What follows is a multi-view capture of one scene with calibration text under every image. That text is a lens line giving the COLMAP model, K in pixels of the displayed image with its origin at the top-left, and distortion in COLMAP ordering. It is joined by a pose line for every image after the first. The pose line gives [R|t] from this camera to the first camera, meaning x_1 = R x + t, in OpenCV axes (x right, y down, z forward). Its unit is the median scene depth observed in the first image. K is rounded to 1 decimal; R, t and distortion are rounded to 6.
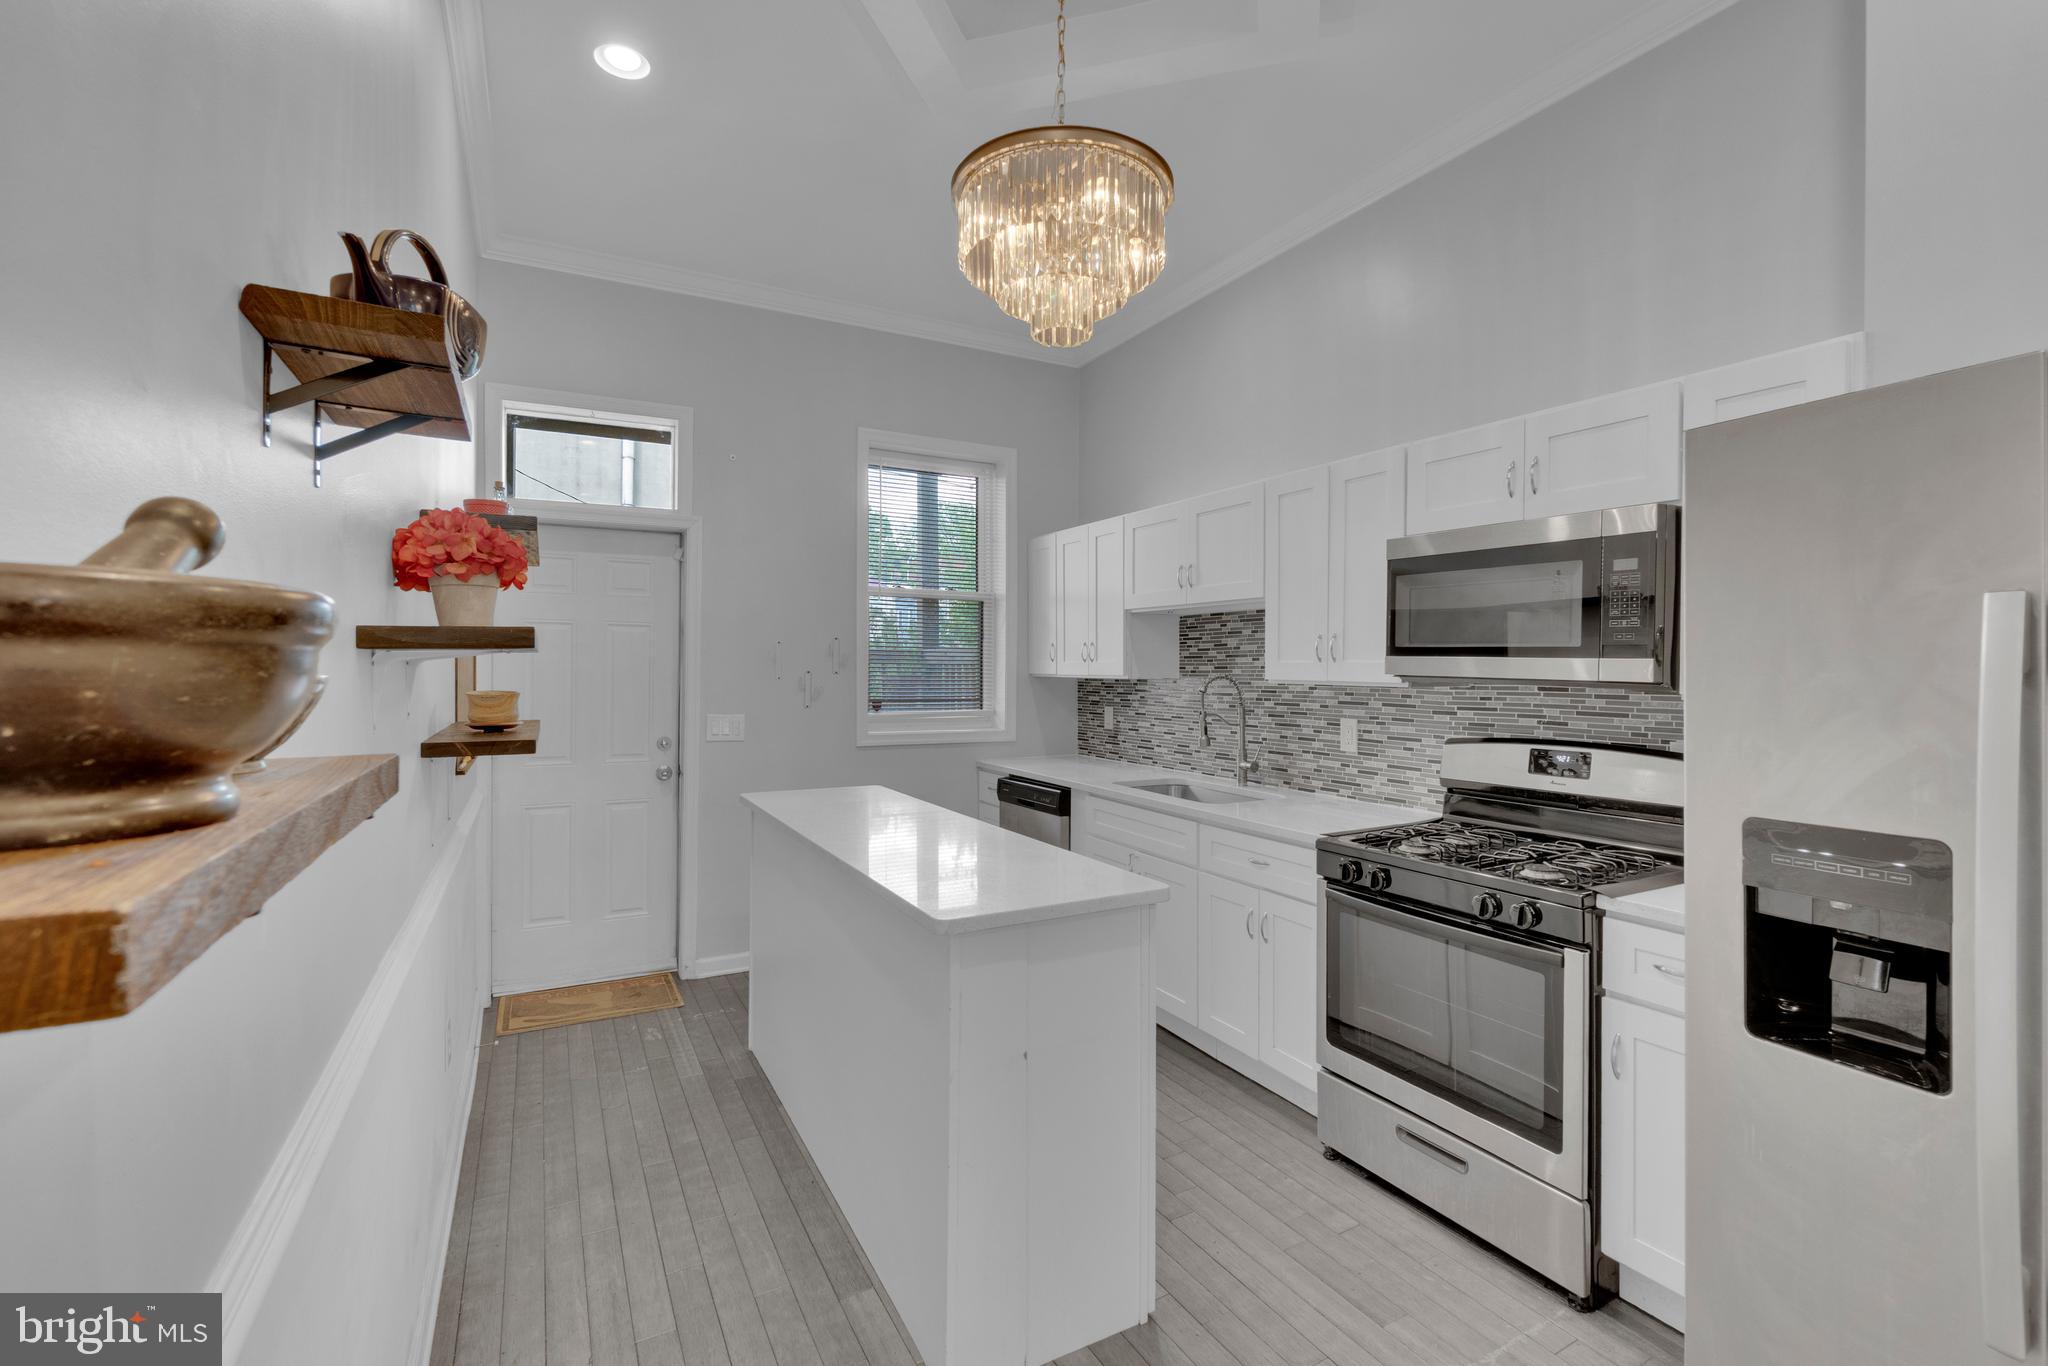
lens RADIAL K [[897.1, 0, 1031.0], [0, 897.1, 673.4], [0, 0, 1]] dist [-0.004101, -0.000683]
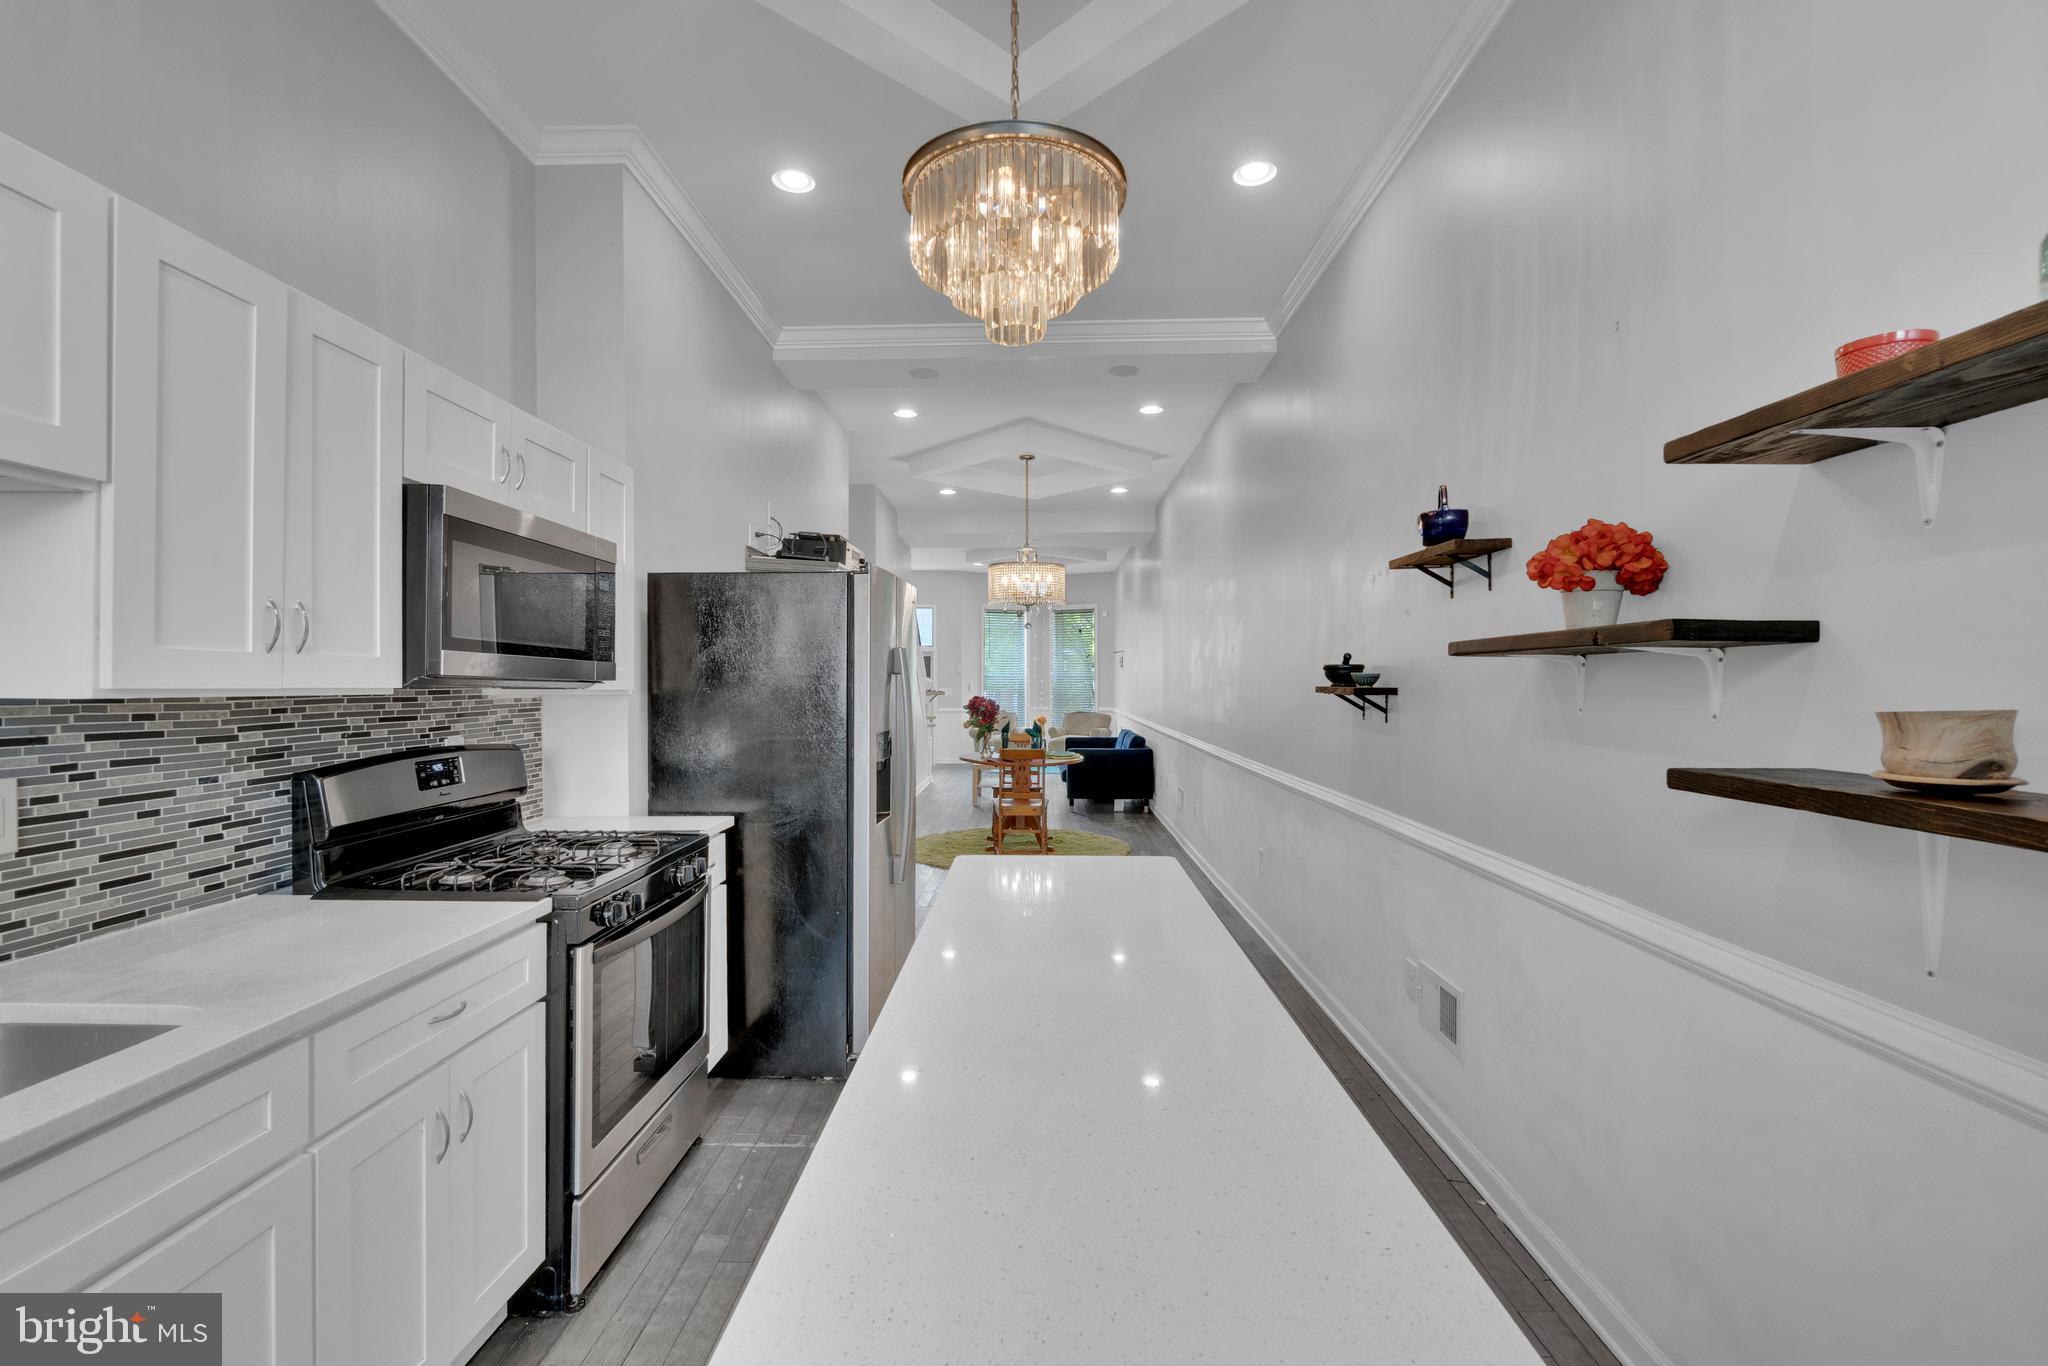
lens RADIAL K [[897.1, 0, 1026.4], [0, 897.1, 685.2], [0, 0, 1]] dist [-0.004101, -0.000683]
pose [[-0.868967, -0.004847, 0.494847, -0.292762], [0.001604, 0.999919, 0.012611, 0.000648], [-0.494868, 0.011752, -0.868889, 1.149730]]
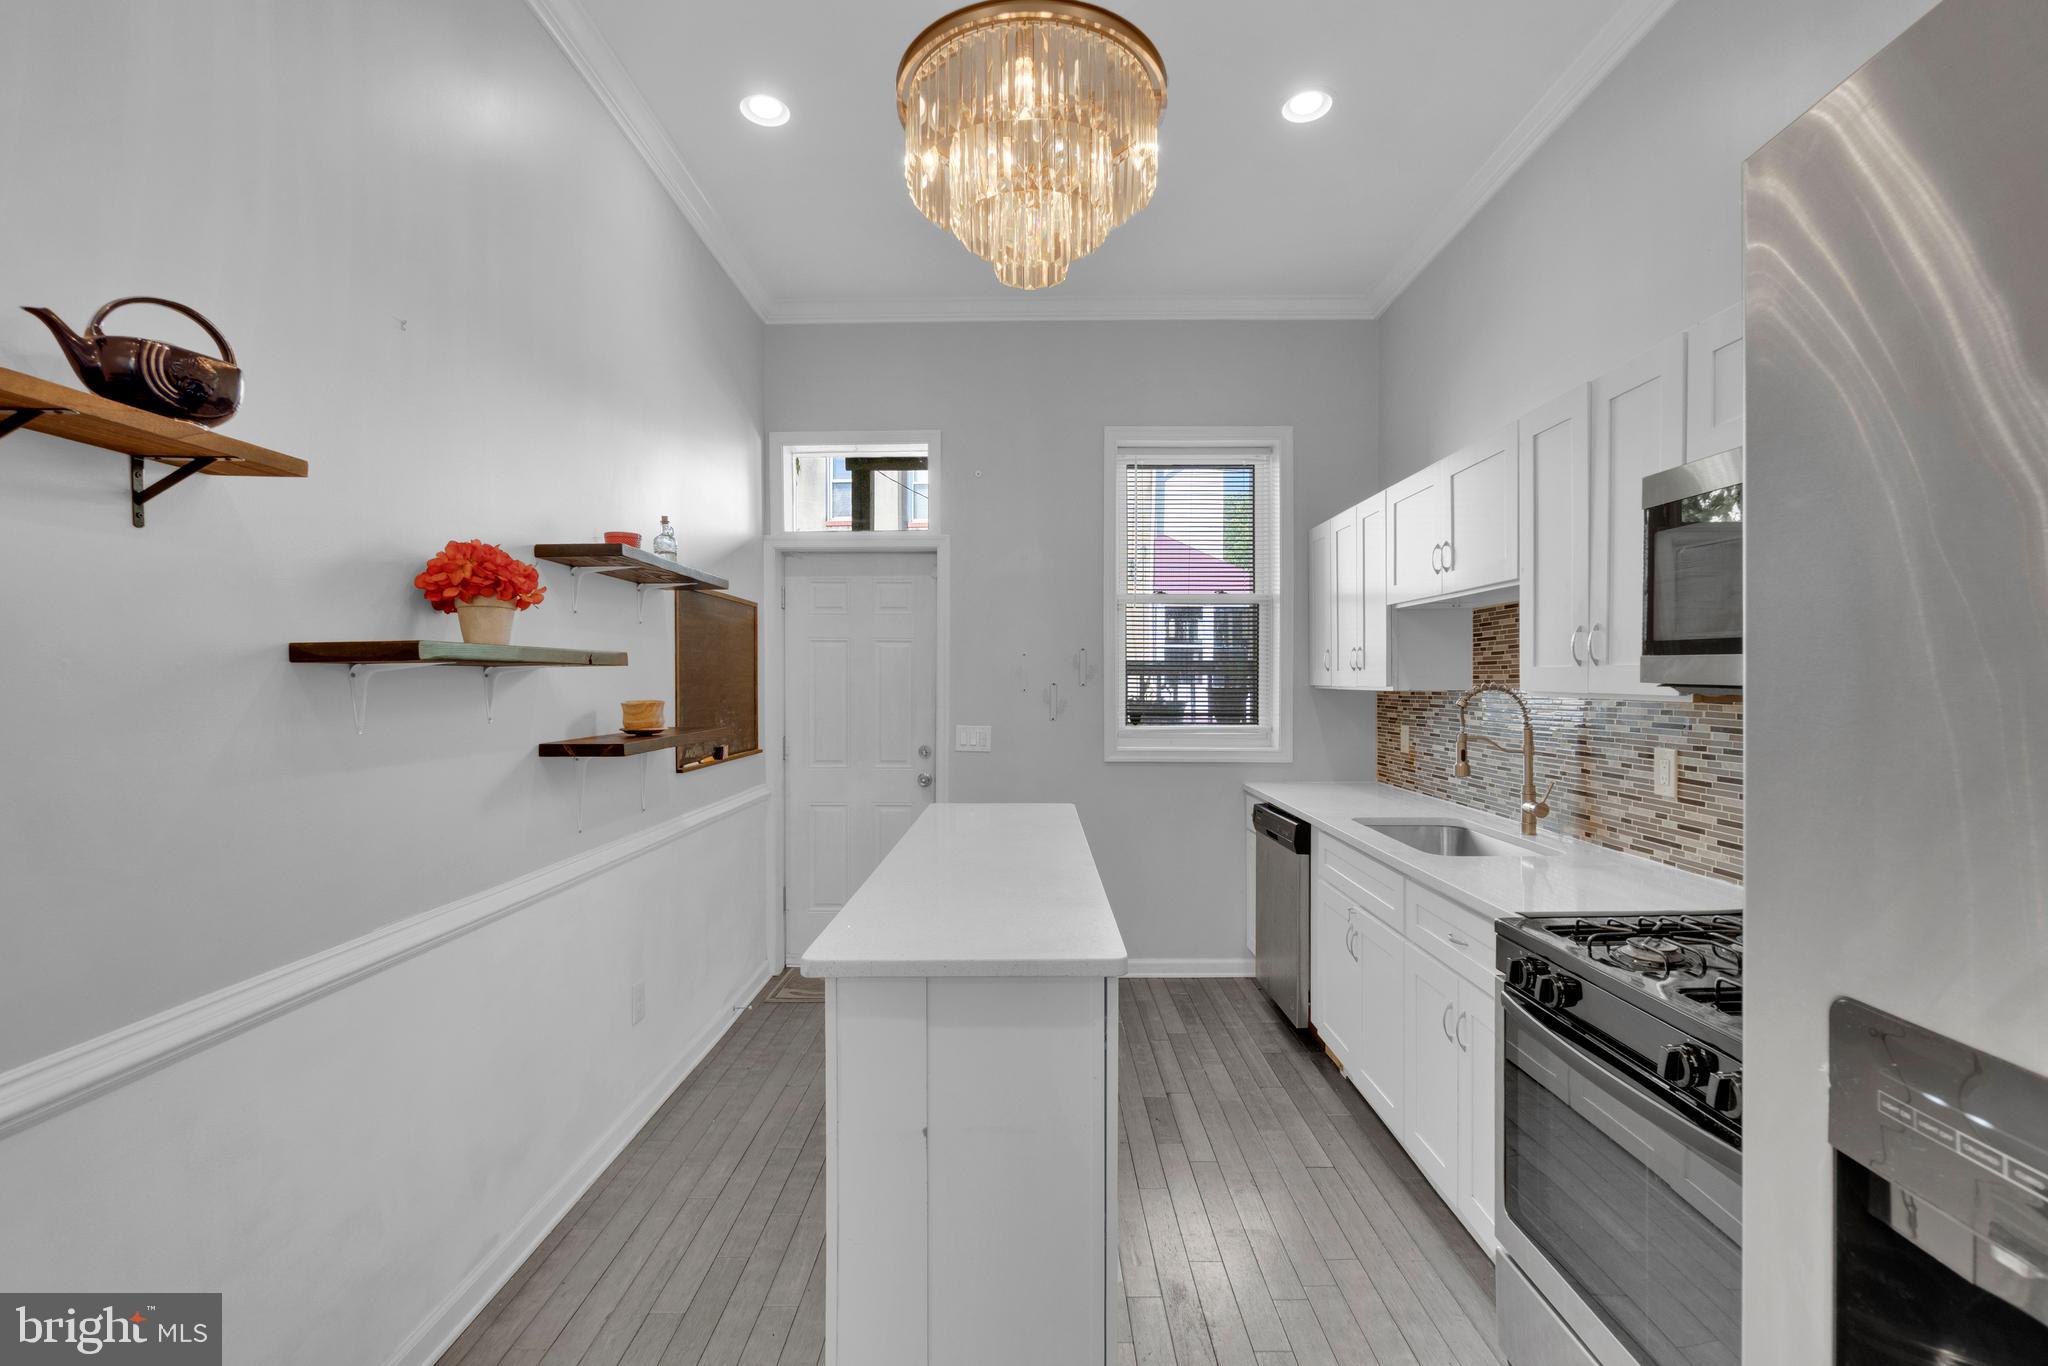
lens RADIAL K [[897.1, 0, 1025.8], [0, 897.1, 696.5], [0, 0, 1]] dist [-0.004101, -0.000683]
pose [[0.873626, 0.002796, -0.486590, 0.265982], [0.002066, 0.999953, 0.009454, 0.003428], [0.486594, -0.009264, 0.873579, 0.168463]]
